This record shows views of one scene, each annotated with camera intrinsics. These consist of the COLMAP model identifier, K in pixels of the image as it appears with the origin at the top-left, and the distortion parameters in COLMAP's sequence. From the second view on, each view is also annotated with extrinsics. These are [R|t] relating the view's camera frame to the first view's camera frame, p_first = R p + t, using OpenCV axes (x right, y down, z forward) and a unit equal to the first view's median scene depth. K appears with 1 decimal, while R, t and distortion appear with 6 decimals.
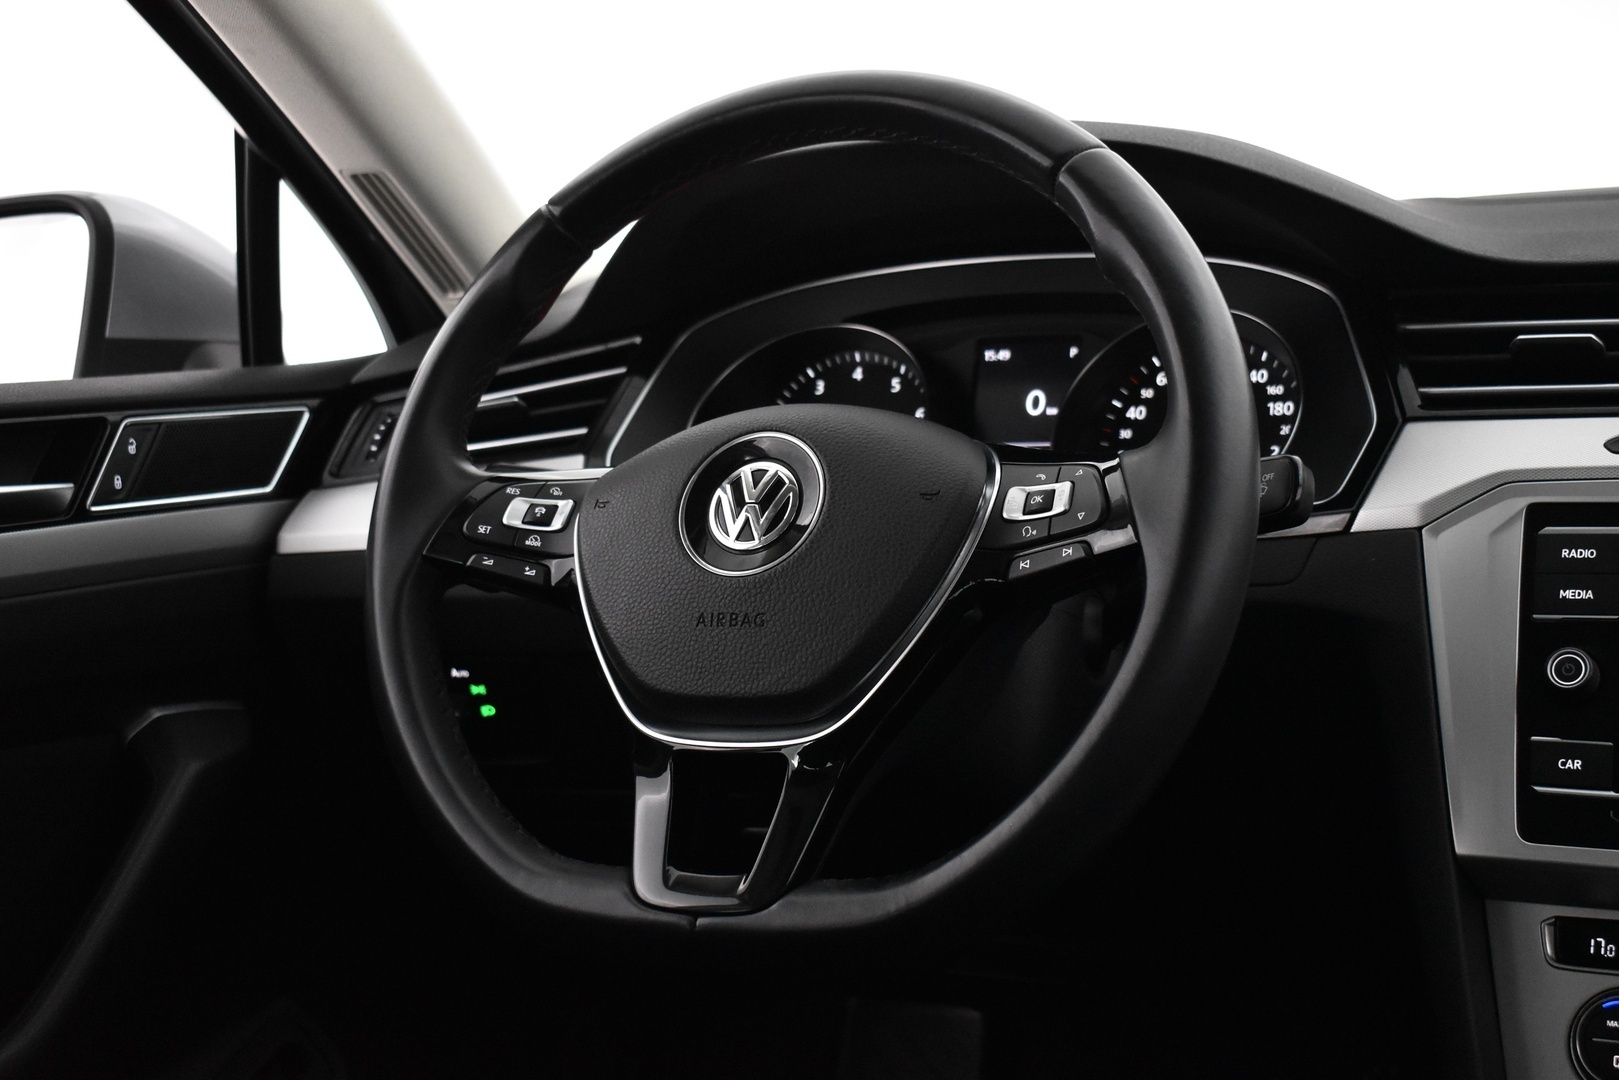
lens RADIAL K [[2197.5, 0, 809.5], [0, 2197.5, 540.0], [0, 0, 1]] dist [-0.076332, 0.057422]
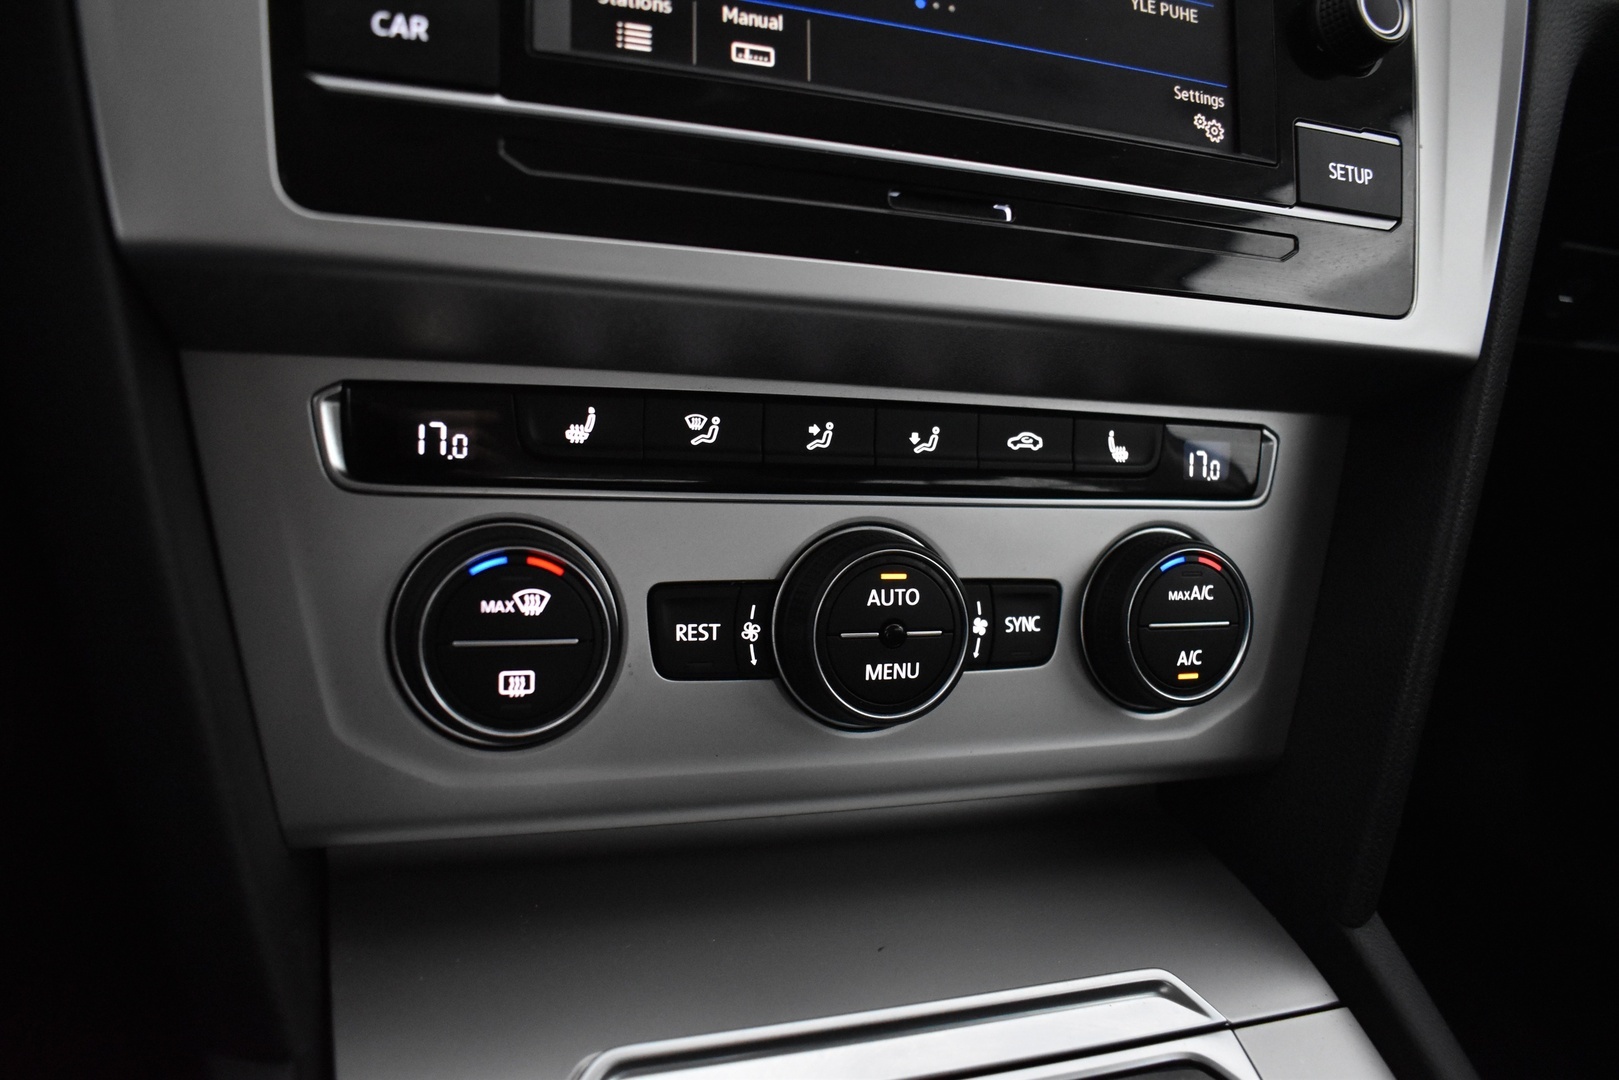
lens RADIAL K [[1243.8, 0, 830.6], [0, 1243.8, 535.2], [0, 0, 1]] dist [-0.119189, 0.035677]
pose [[0.628468, -0.157408, 0.761742, 0.195298], [-0.116008, 0.949389, 0.291895, 0.110626], [-0.769136, -0.271815, 0.578400, 0.722420]]
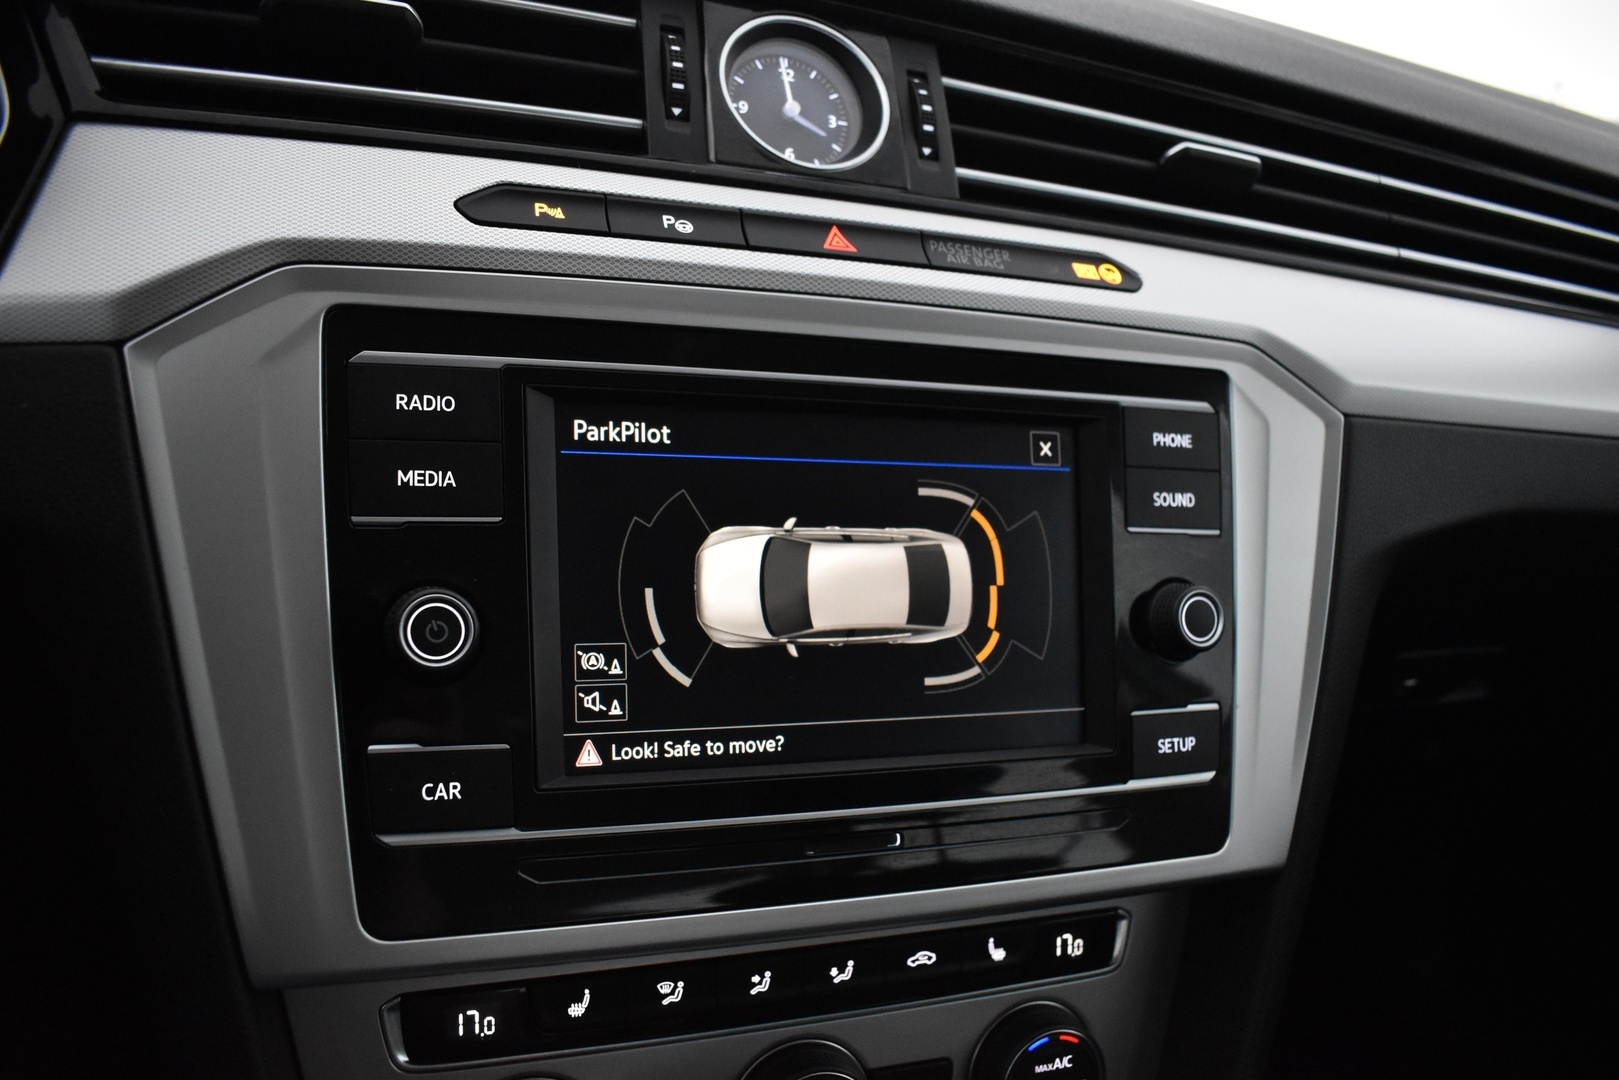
lens RADIAL K [[1243.8, 0, 830.6], [0, 1243.8, 535.2], [0, 0, 1]] dist [-0.119189, 0.035677]
pose [[0.616471, -0.129868, 0.776594, 0.158811], [-0.105982, 0.963642, 0.245278, -0.048503], [-0.780212, -0.233512, 0.580294, 0.696459]]
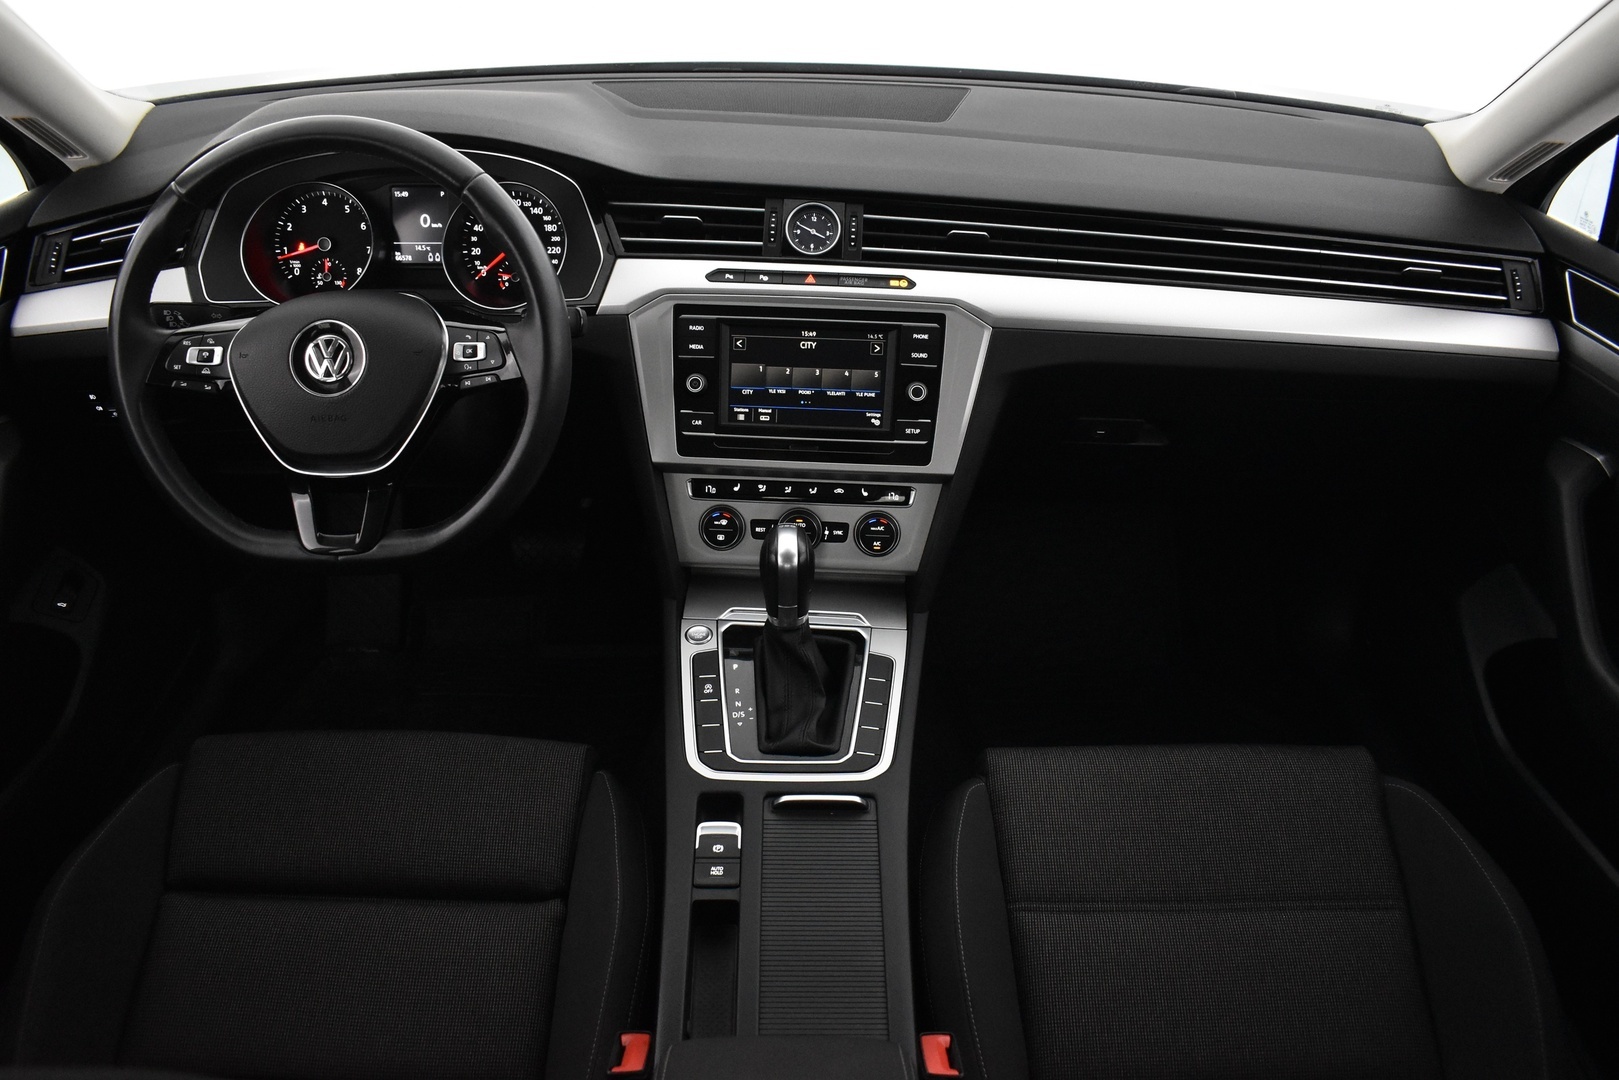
lens RADIAL K [[1243.8, 0, 830.6], [0, 1243.8, 535.2], [0, 0, 1]] dist [-0.119189, 0.035677]
pose [[0.878179, -0.179626, 0.443323, -0.139593], [-0.024899, 0.908389, 0.417384, -0.333786], [-0.477683, -0.377576, 0.793256, -0.188428]]
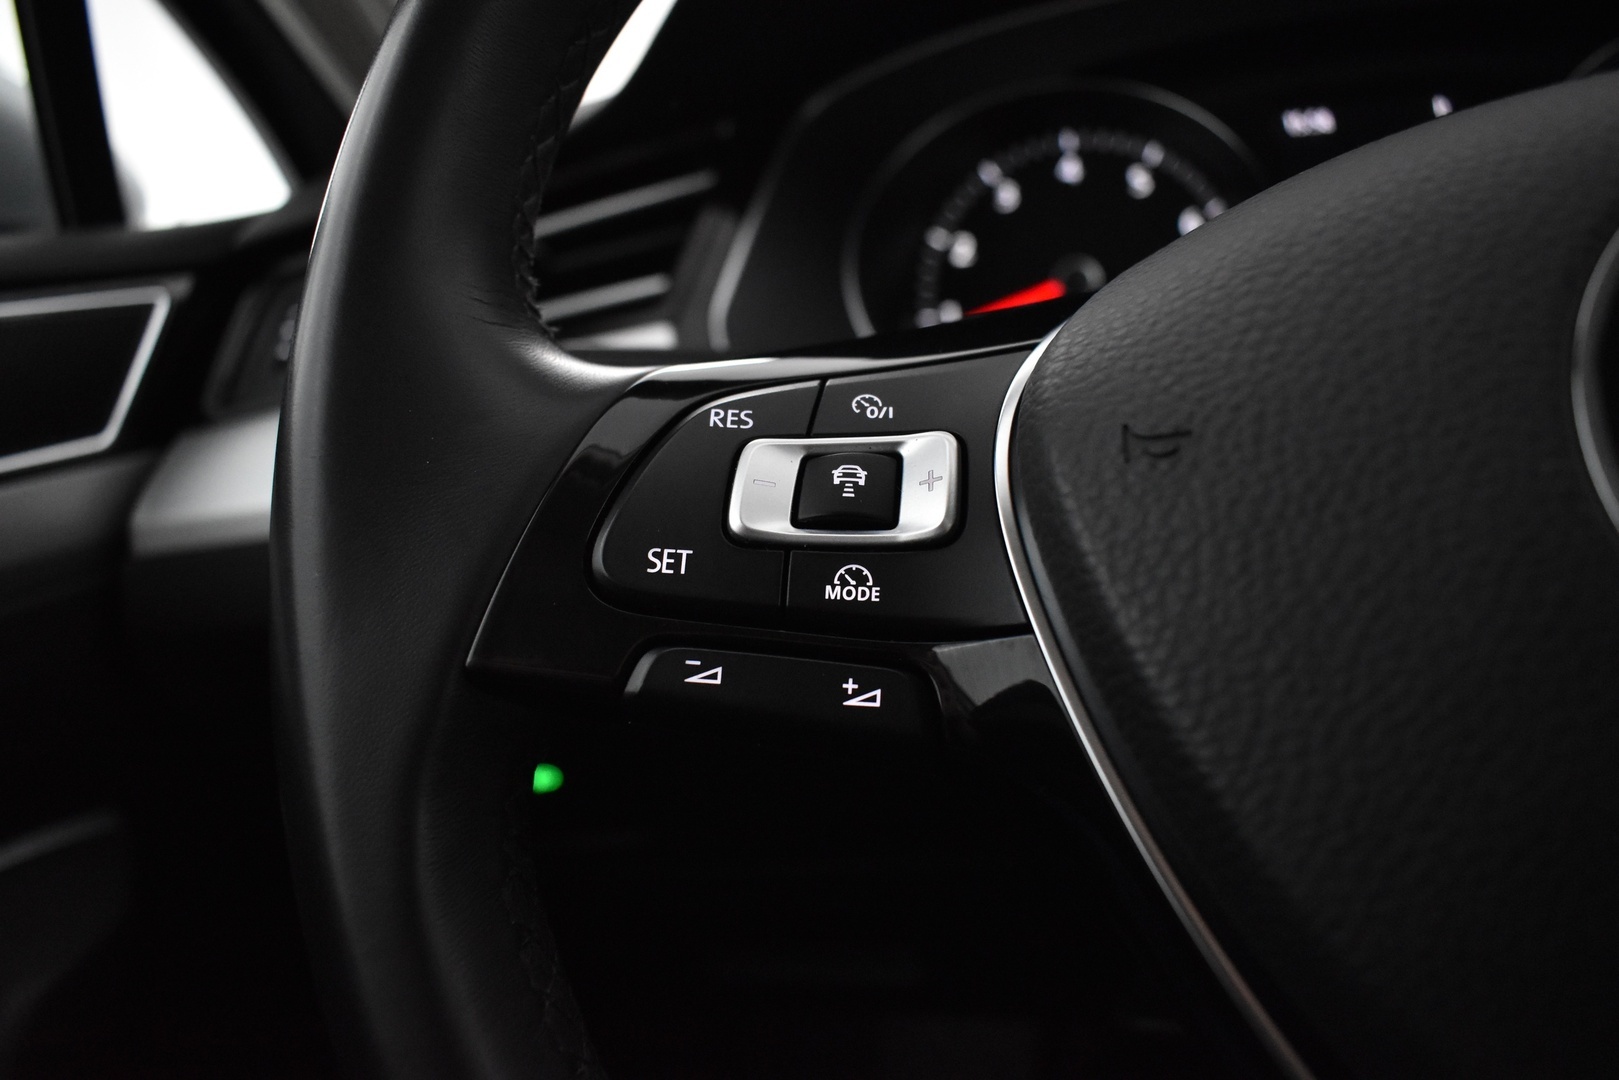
lens RADIAL K [[1243.8, 0, 830.6], [0, 1243.8, 535.2], [0, 0, 1]] dist [-0.119189, 0.035677]
pose [[0.974508, -0.111830, 0.194494, -0.160448], [0.088673, 0.988316, 0.123968, -0.027023], [-0.206085, -0.103561, 0.973039, 0.841886]]
